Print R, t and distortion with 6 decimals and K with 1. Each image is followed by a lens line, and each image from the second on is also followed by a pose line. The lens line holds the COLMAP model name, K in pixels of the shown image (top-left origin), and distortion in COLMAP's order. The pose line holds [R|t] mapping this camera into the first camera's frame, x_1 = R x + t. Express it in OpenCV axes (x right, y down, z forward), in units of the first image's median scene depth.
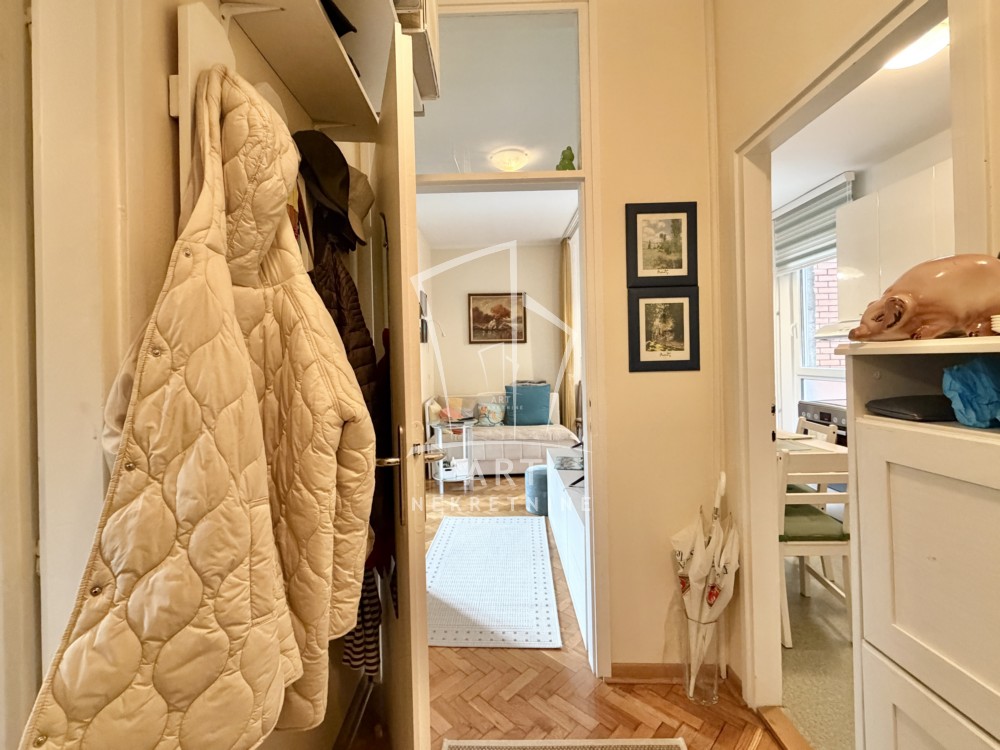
lens RADIAL K [[397.3, 0, 495.4], [0, 397.3, 376.1], [0, 0, 1]] dist [-0.001448, 0.000080]
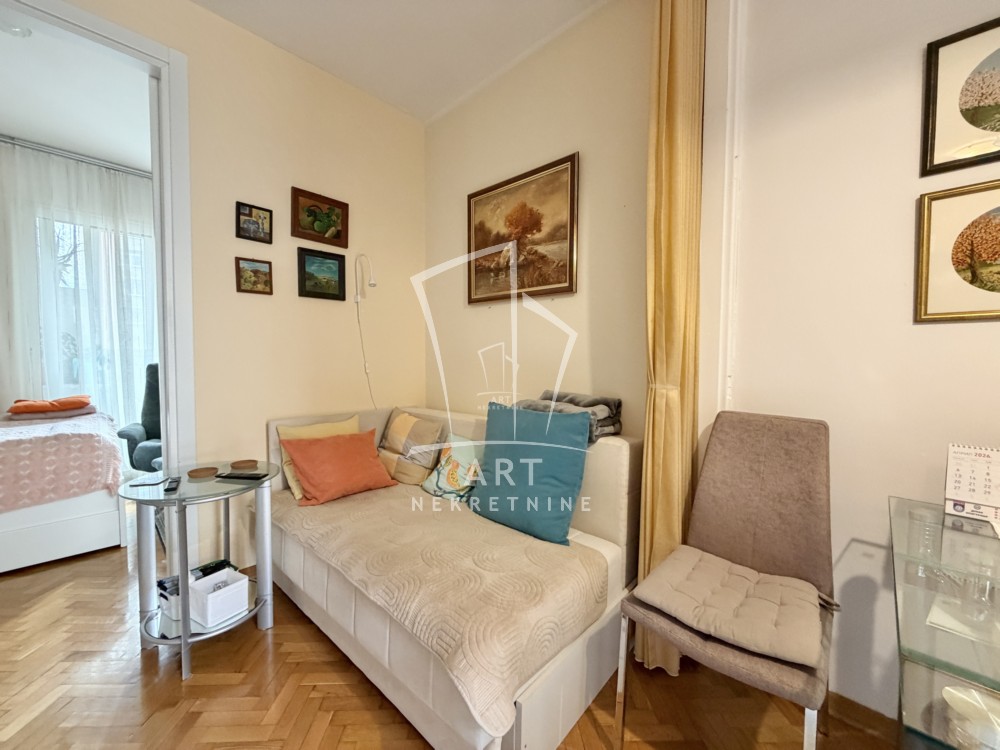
lens RADIAL K [[397.3, 0, 495.4], [0, 397.3, 376.1], [0, 0, 1]] dist [-0.001448, 0.000080]
pose [[0.714443, 0.061538, -0.696982, 0.290586], [-0.046690, 0.998098, 0.040265, -0.017210], [0.698134, 0.003775, 0.715957, 0.691176]]
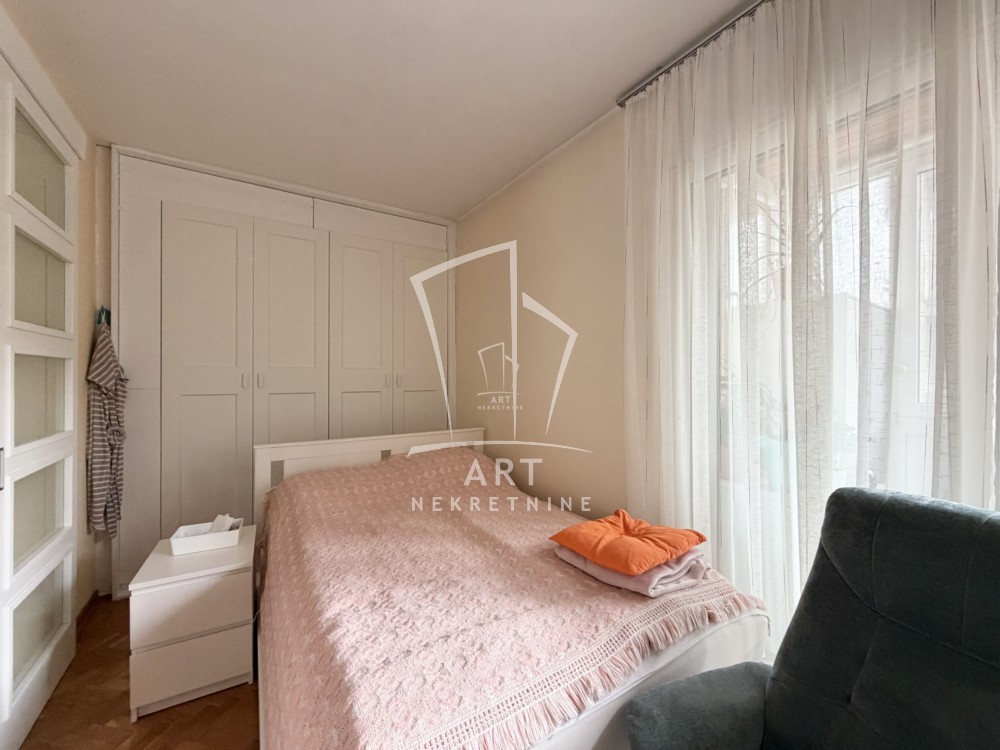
lens RADIAL K [[397.3, 0, 495.4], [0, 397.3, 376.1], [0, 0, 1]] dist [-0.001448, 0.000080]
pose [[-0.845909, 0.021766, -0.532883, -0.327503], [0.002817, 0.999335, 0.036346, -0.049777], [0.533320, 0.029244, -0.845408, 0.841127]]
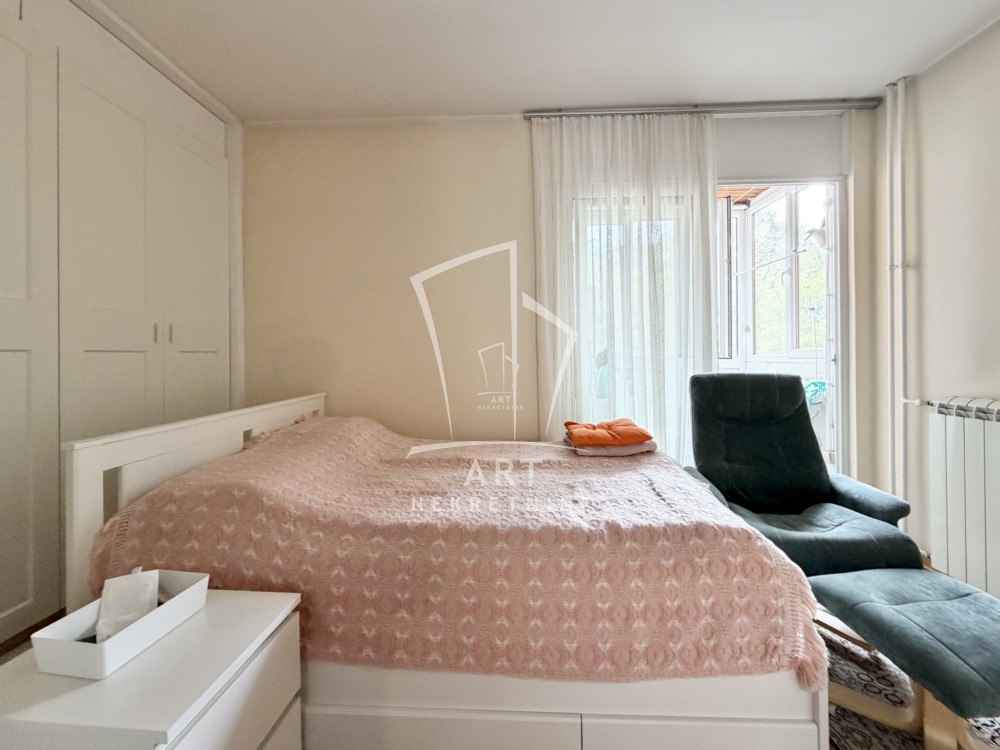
lens RADIAL K [[413.7, 0, 496.3], [0, 413.7, 354.2], [0, 0, 1]] dist [-0.000506, -0.000178]
pose [[-0.039153, 0.022606, -0.998977, -0.116423], [-0.018066, 0.999565, 0.023328, -0.014306], [0.999070, 0.018961, -0.038728, 0.558240]]
